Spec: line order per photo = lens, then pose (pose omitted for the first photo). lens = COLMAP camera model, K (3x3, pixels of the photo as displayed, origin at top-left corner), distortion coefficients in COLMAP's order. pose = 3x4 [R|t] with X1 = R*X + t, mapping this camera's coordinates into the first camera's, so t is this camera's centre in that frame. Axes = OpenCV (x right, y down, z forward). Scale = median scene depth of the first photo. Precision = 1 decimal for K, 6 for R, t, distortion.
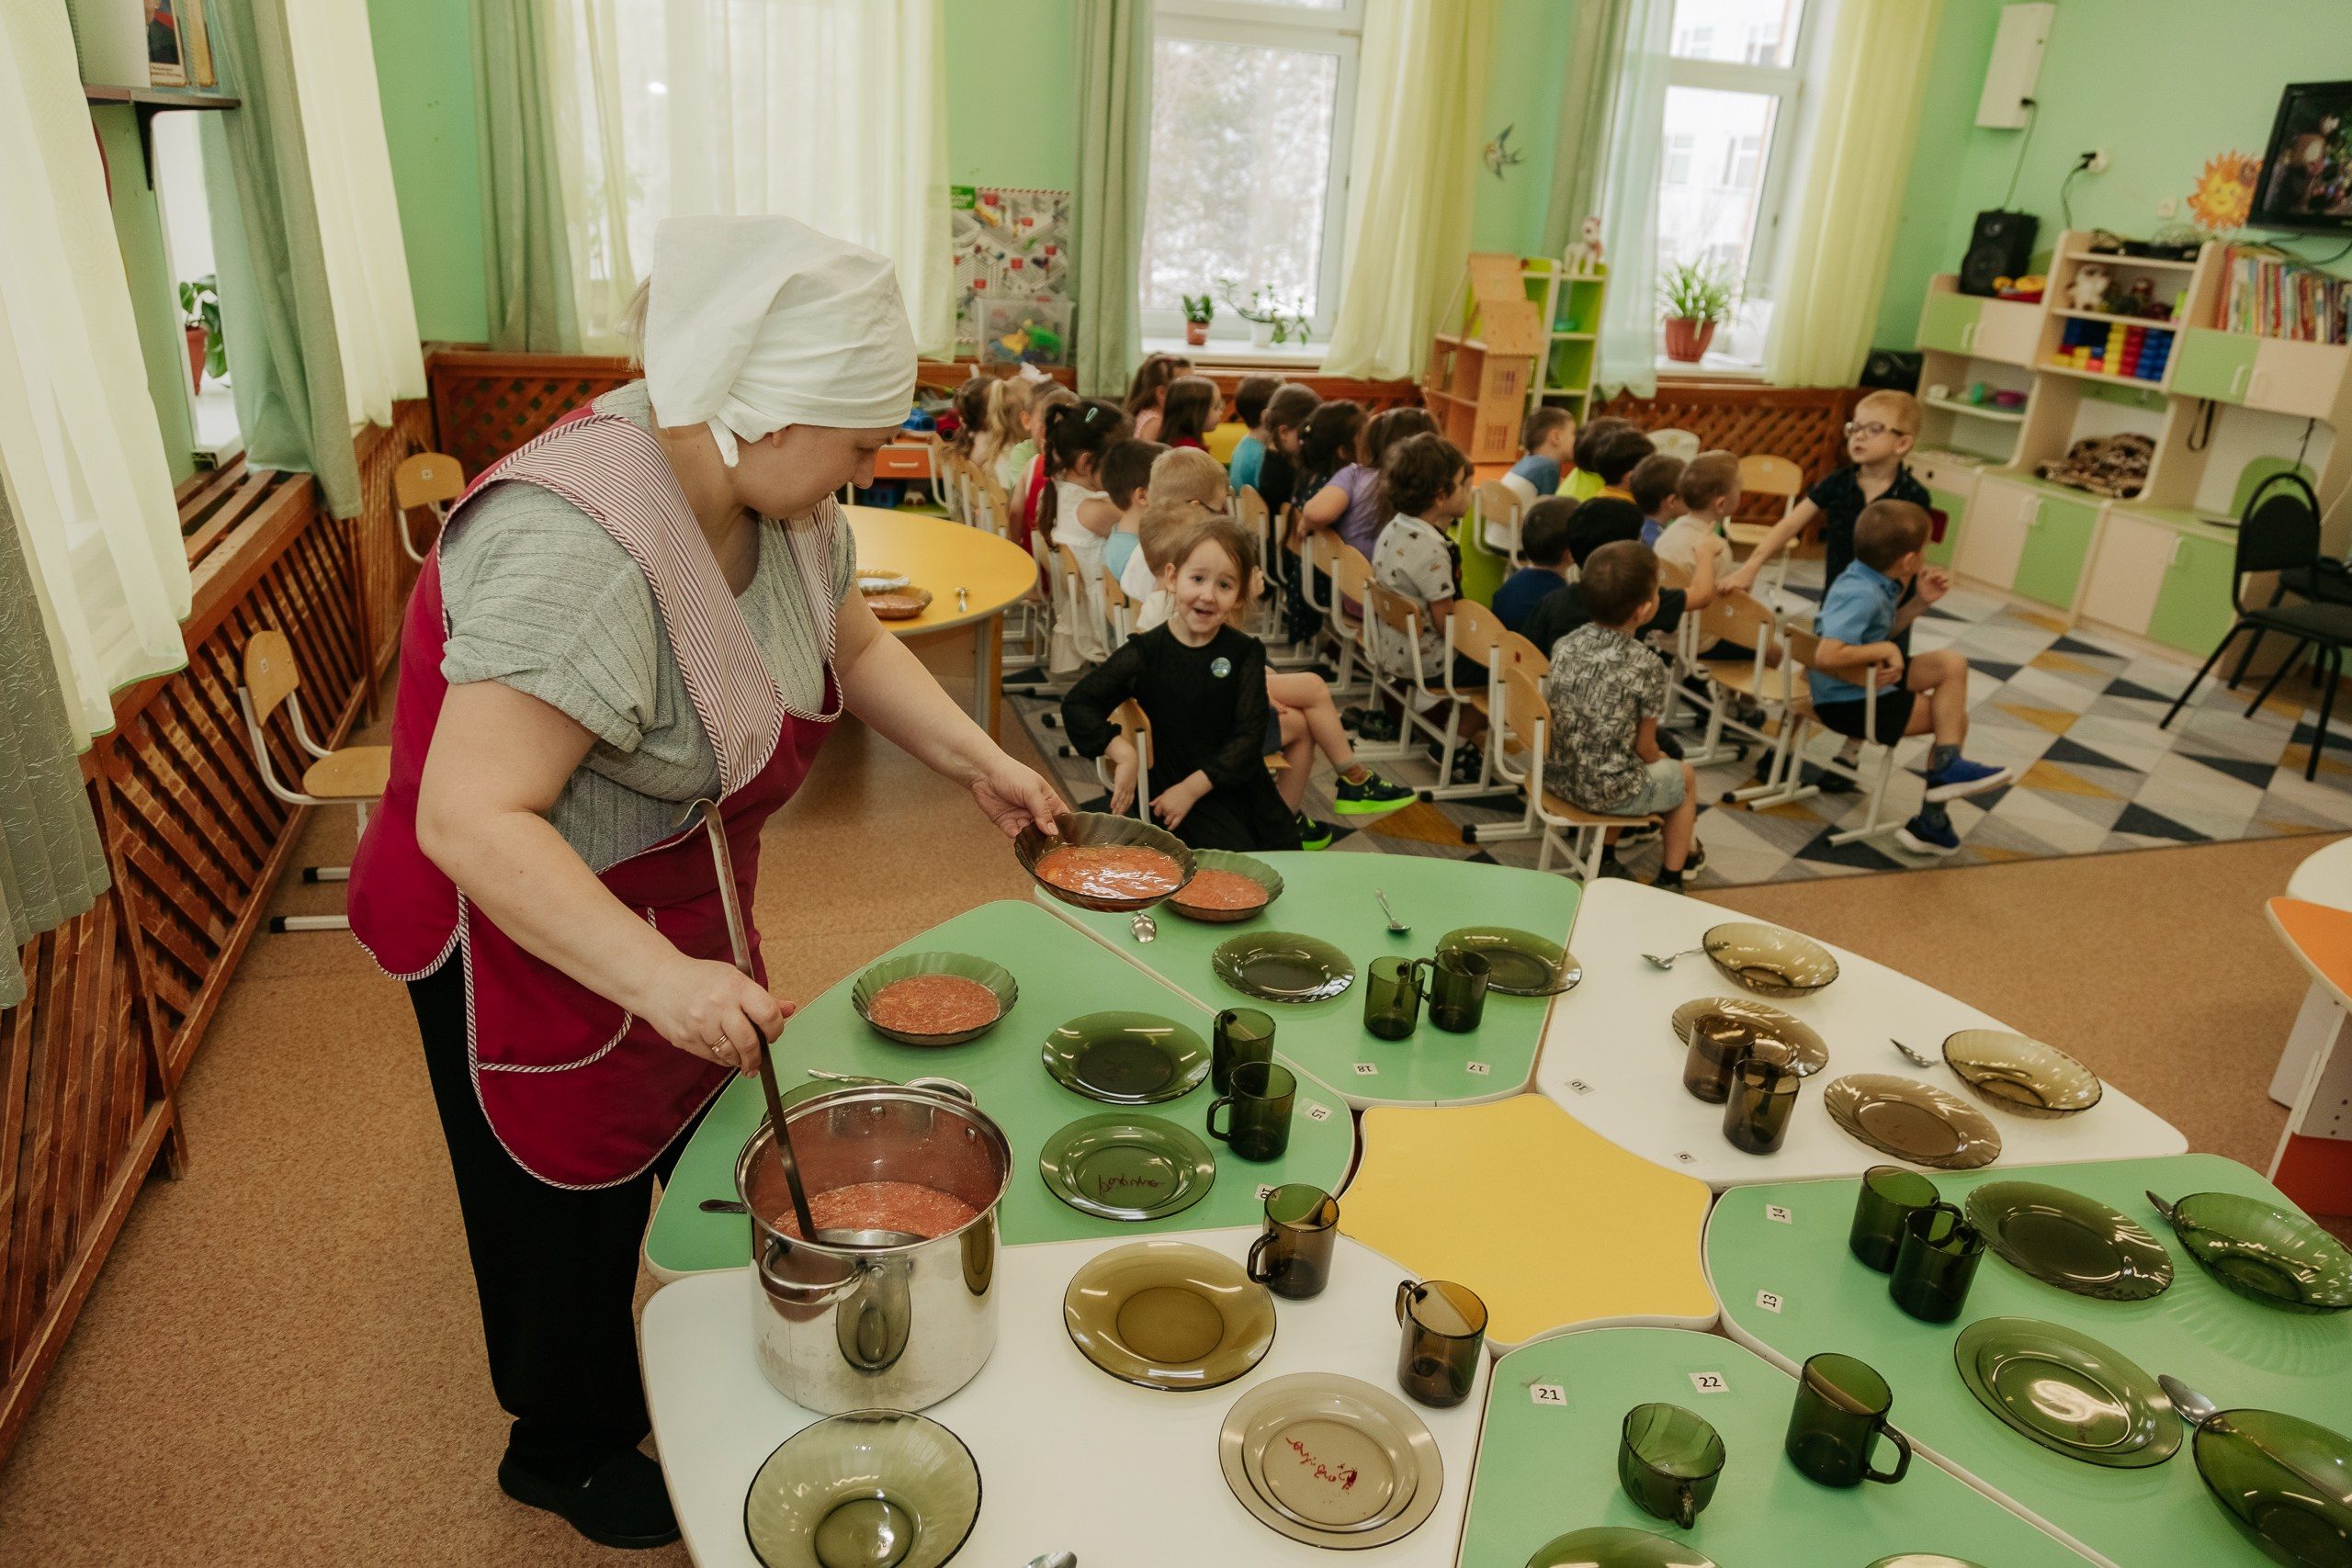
lens RADIAL K [[1530.3, 0, 1178.8], [0, 1530.3, 770.6], [0, 0, 1]] dist [-0.015014, -0.003631]
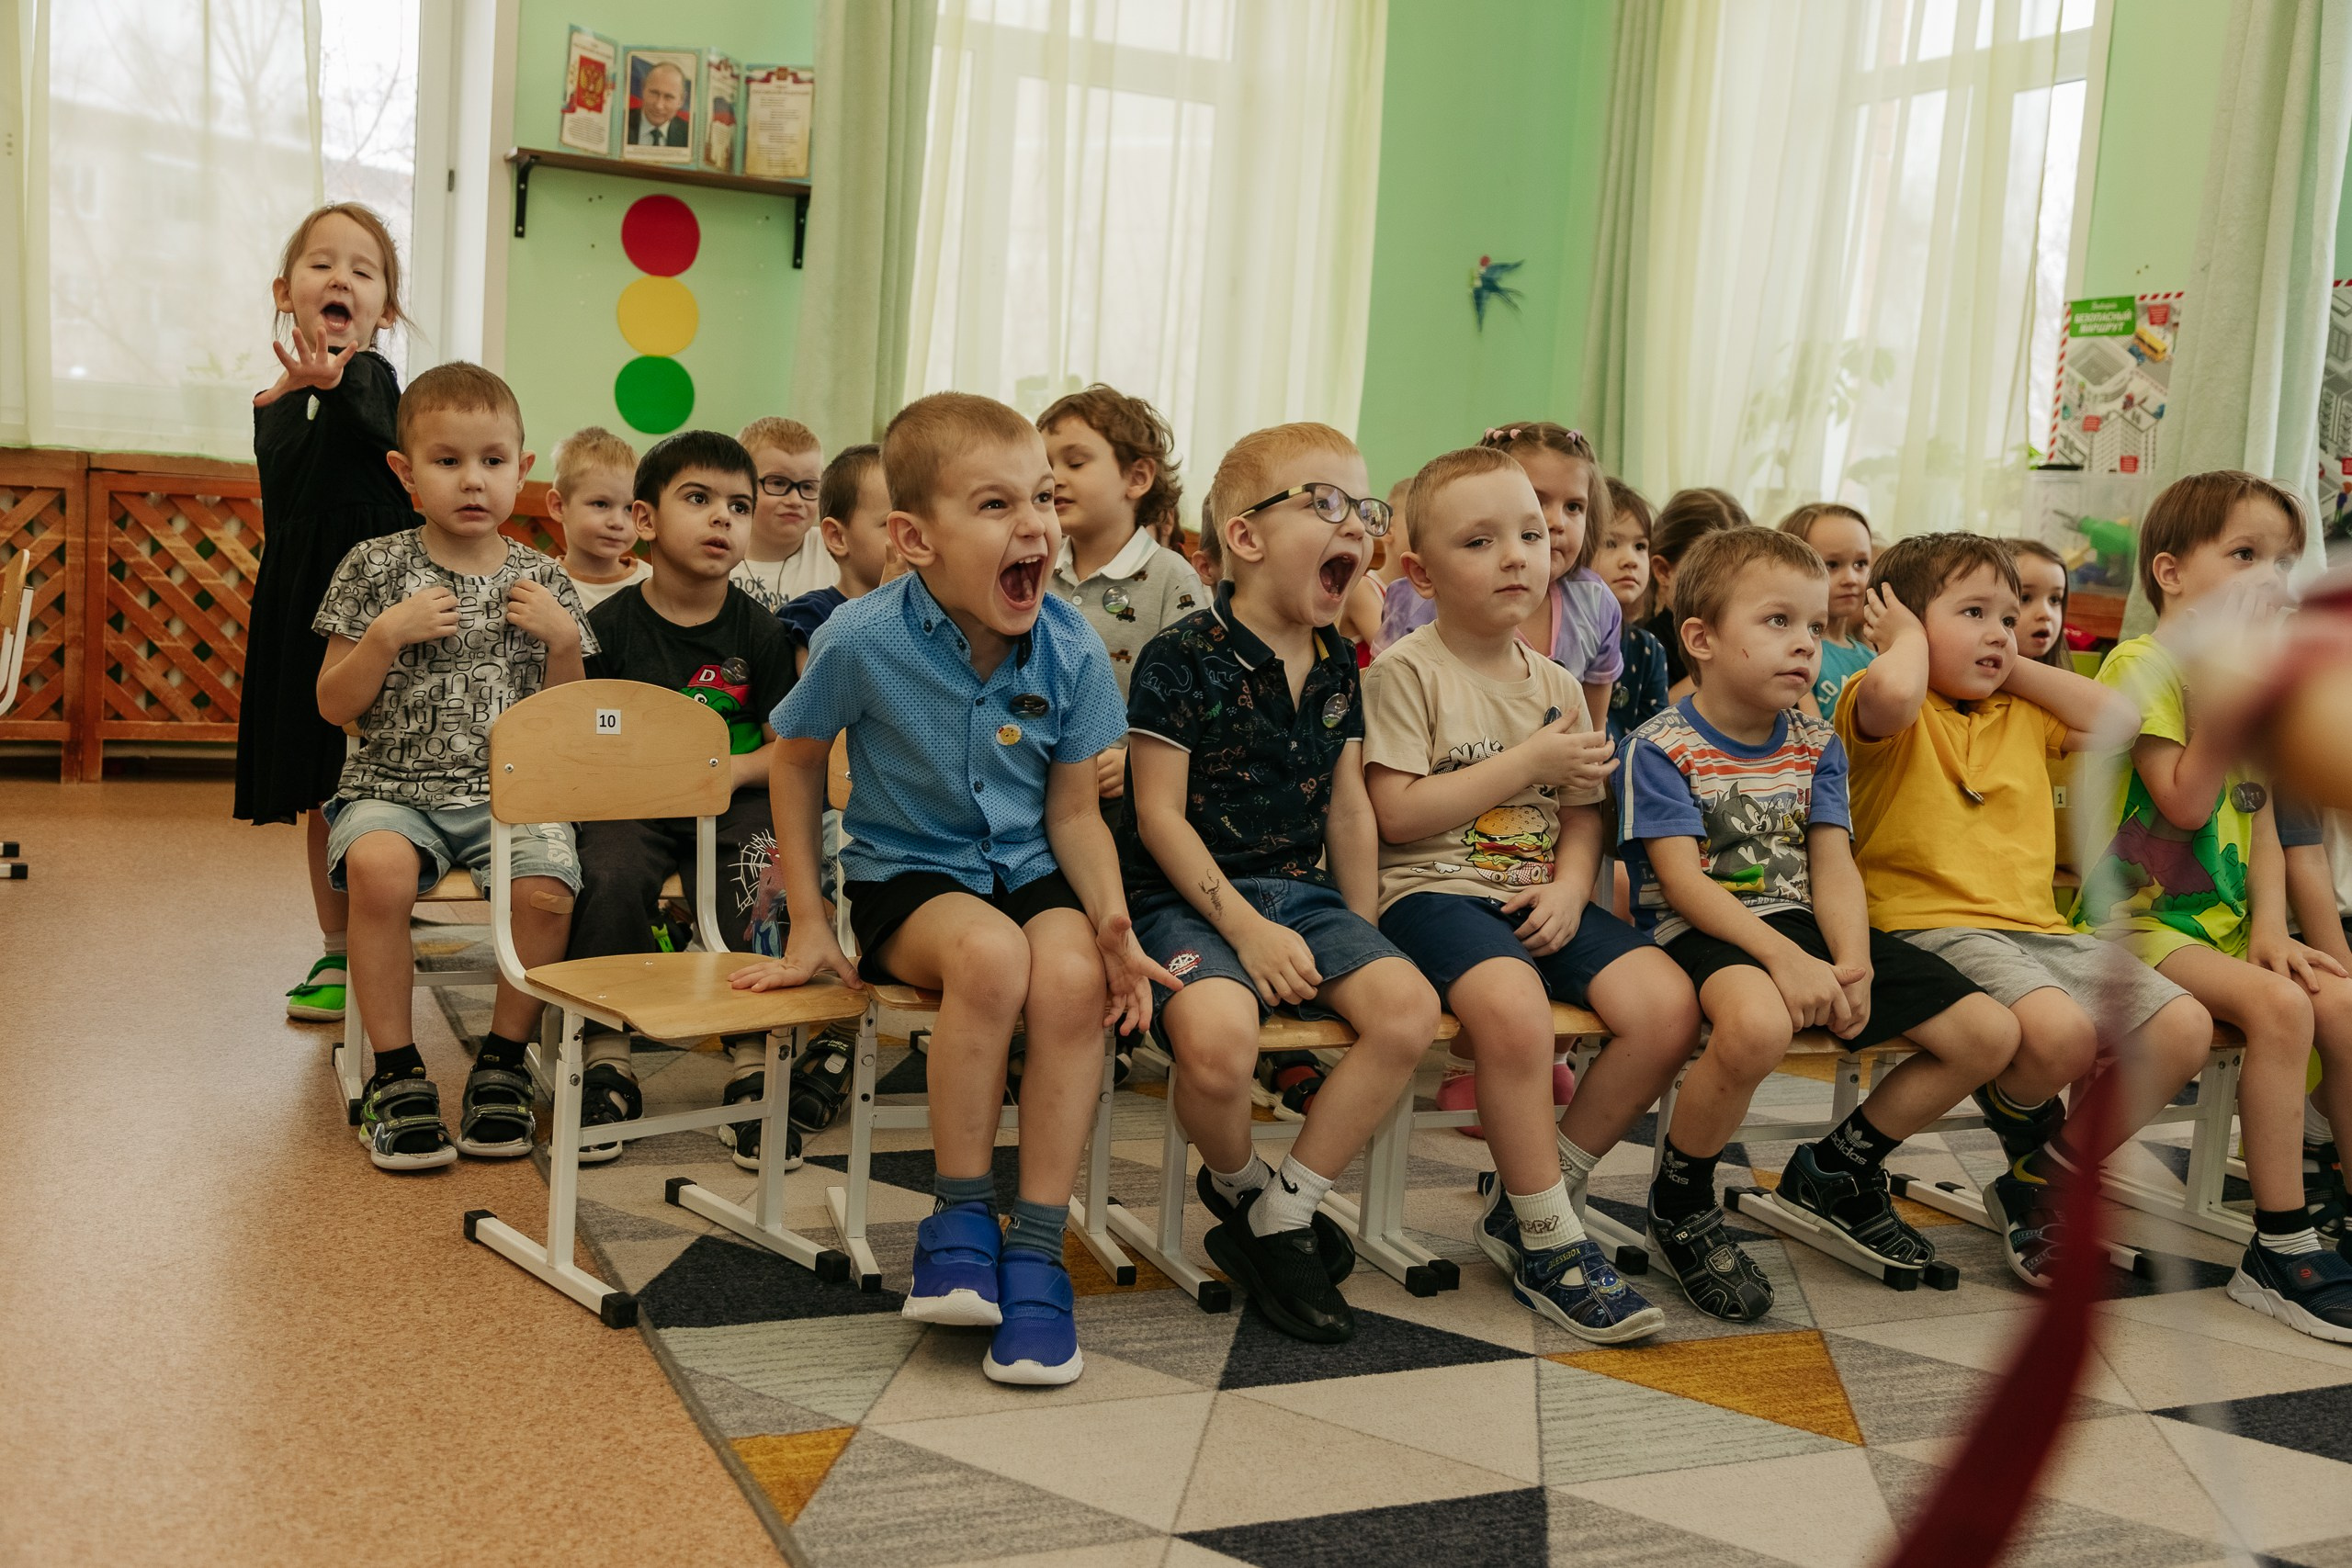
lens RADIAL K [[2314.9, 0, 1159.1], [0, 2314.9, 775.3], [0, 0, 1]] dist [0.006668, 0.000000]
pose [[0.124718, 0.055352, -0.990647, 0.666408], [-0.422402, 0.906405, -0.002534, -0.067404], [0.897787, 0.418767, 0.136426, 0.625446]]
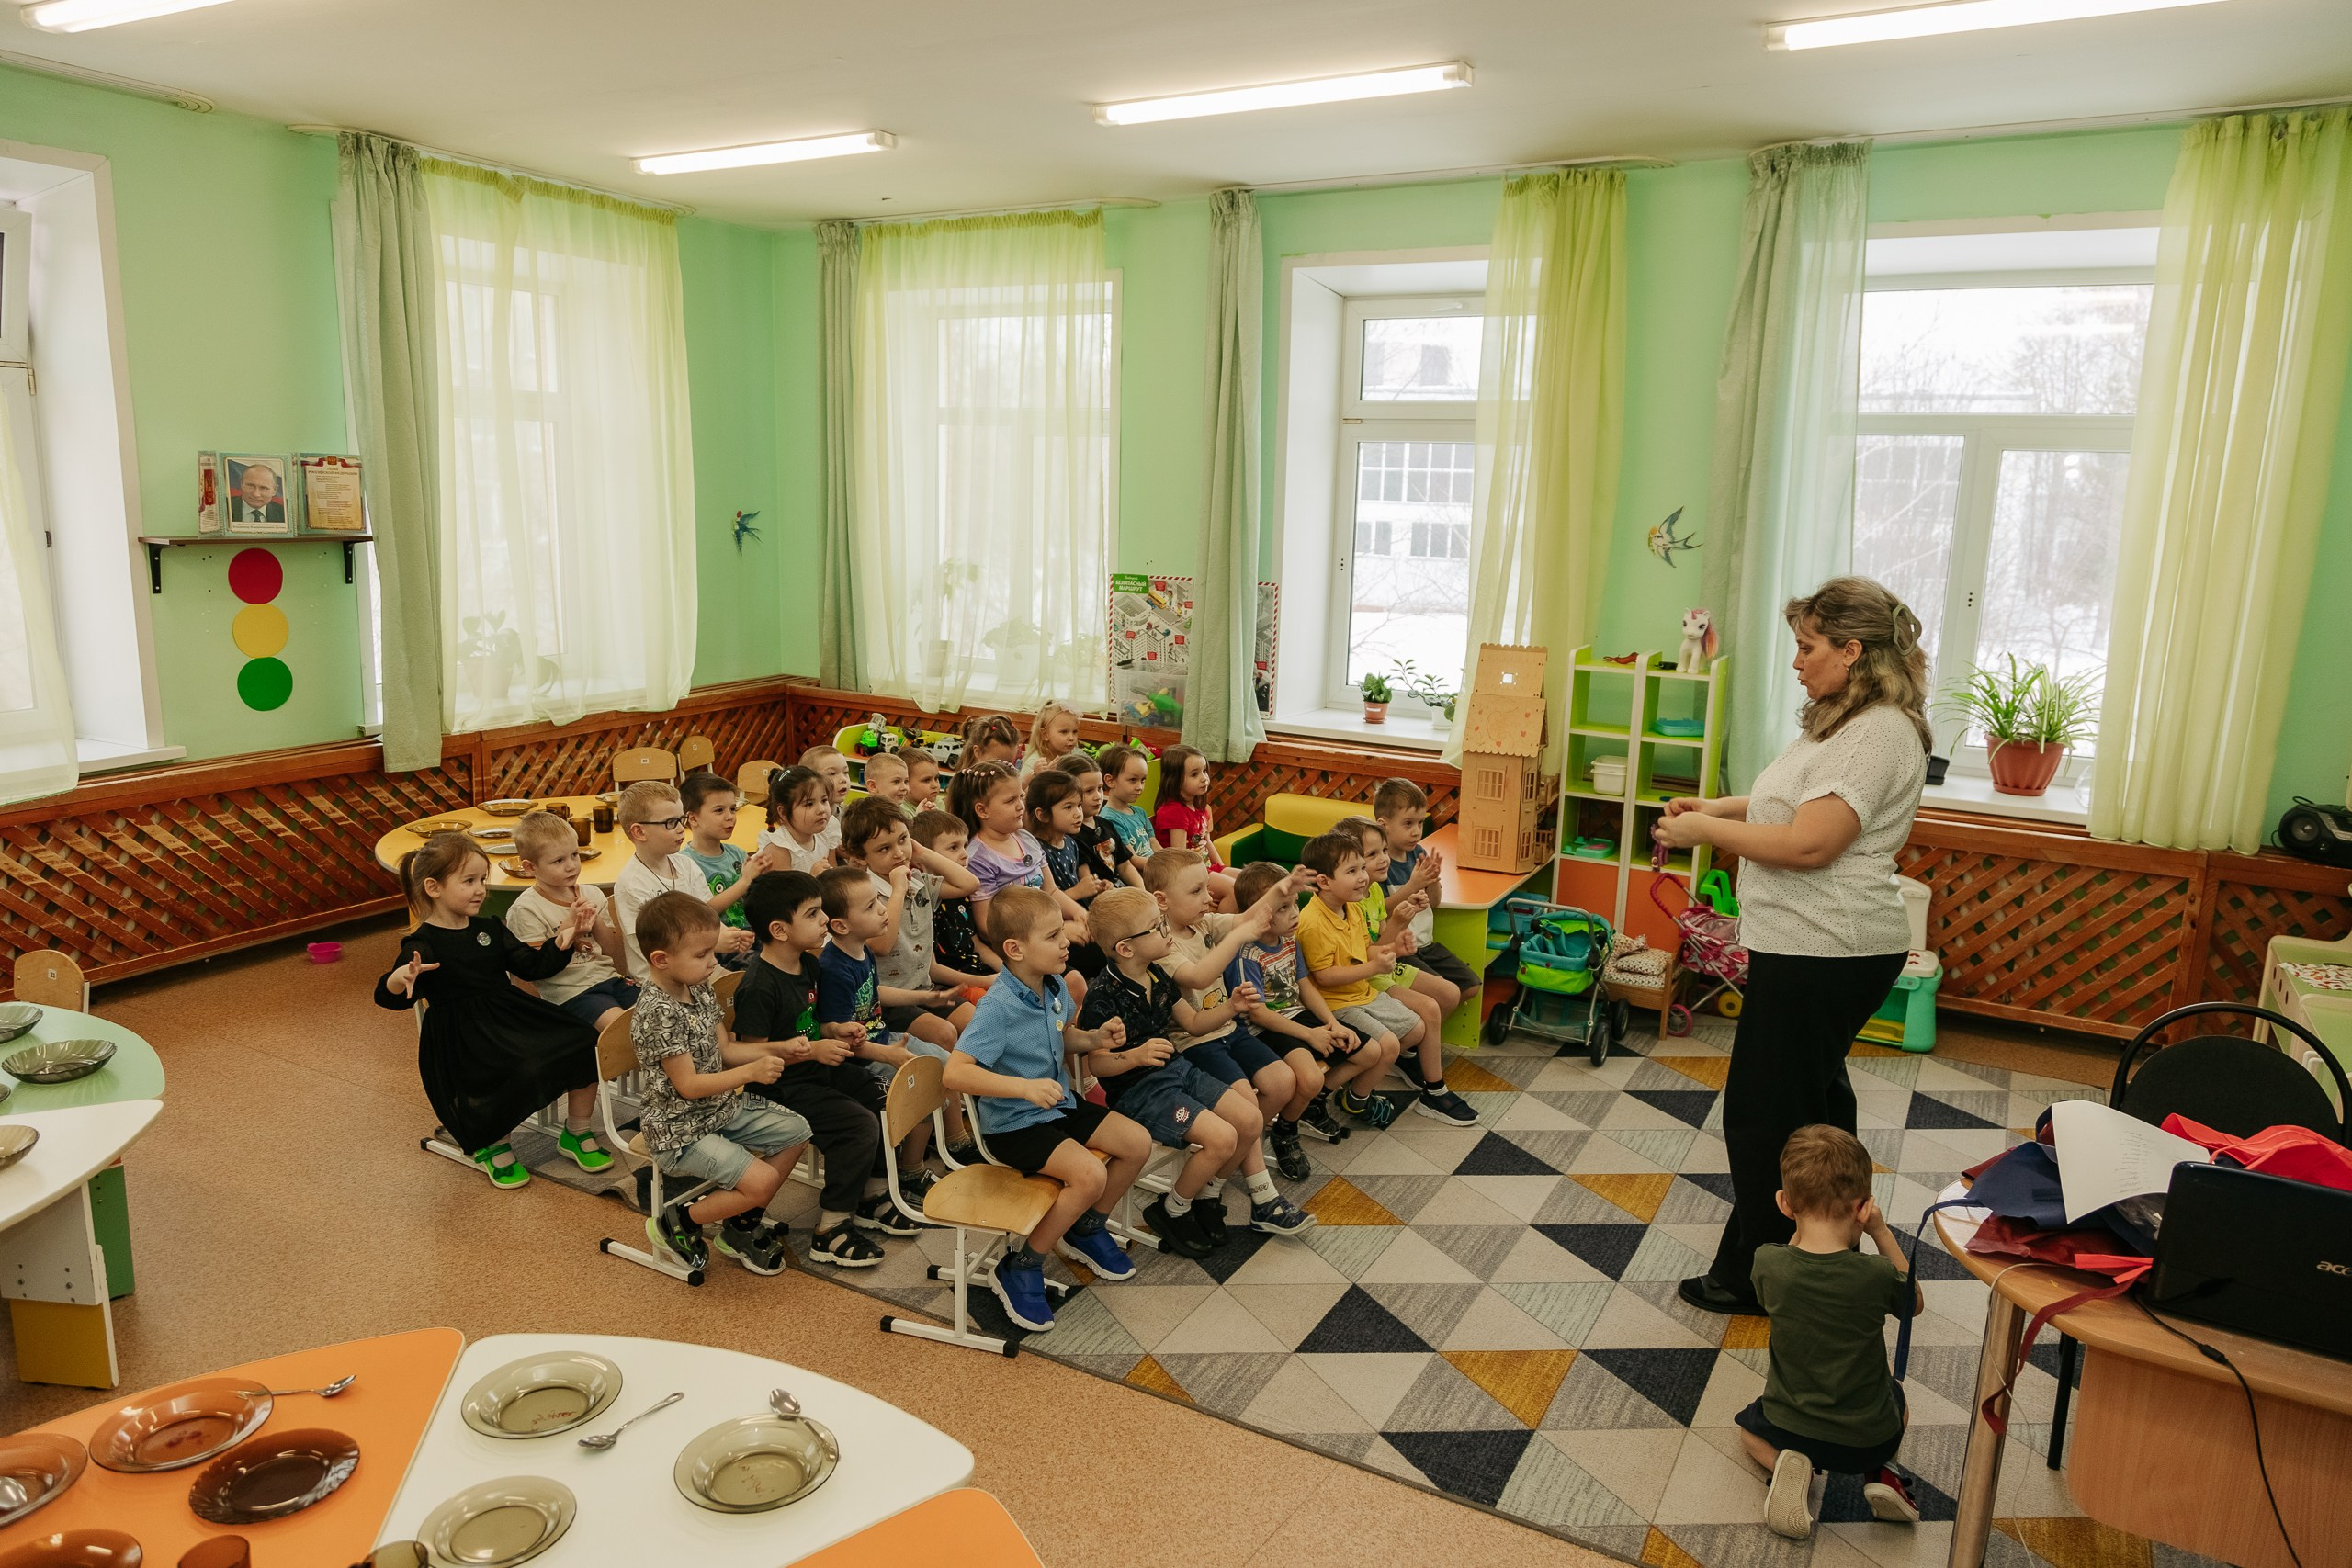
lens RADIAL K [[1530.3, 0, 1180.6], [0, 1530.3, 791.3], [0, 0, 1]] dist [-0.015014, -0.003631]
pose [[0.689239, 0.102886, -0.717192, 0.723669], [-0.253040, 0.961718, -0.105213, -0.106681], [0.678912, 0.253995, 0.688887, 0.253764]]
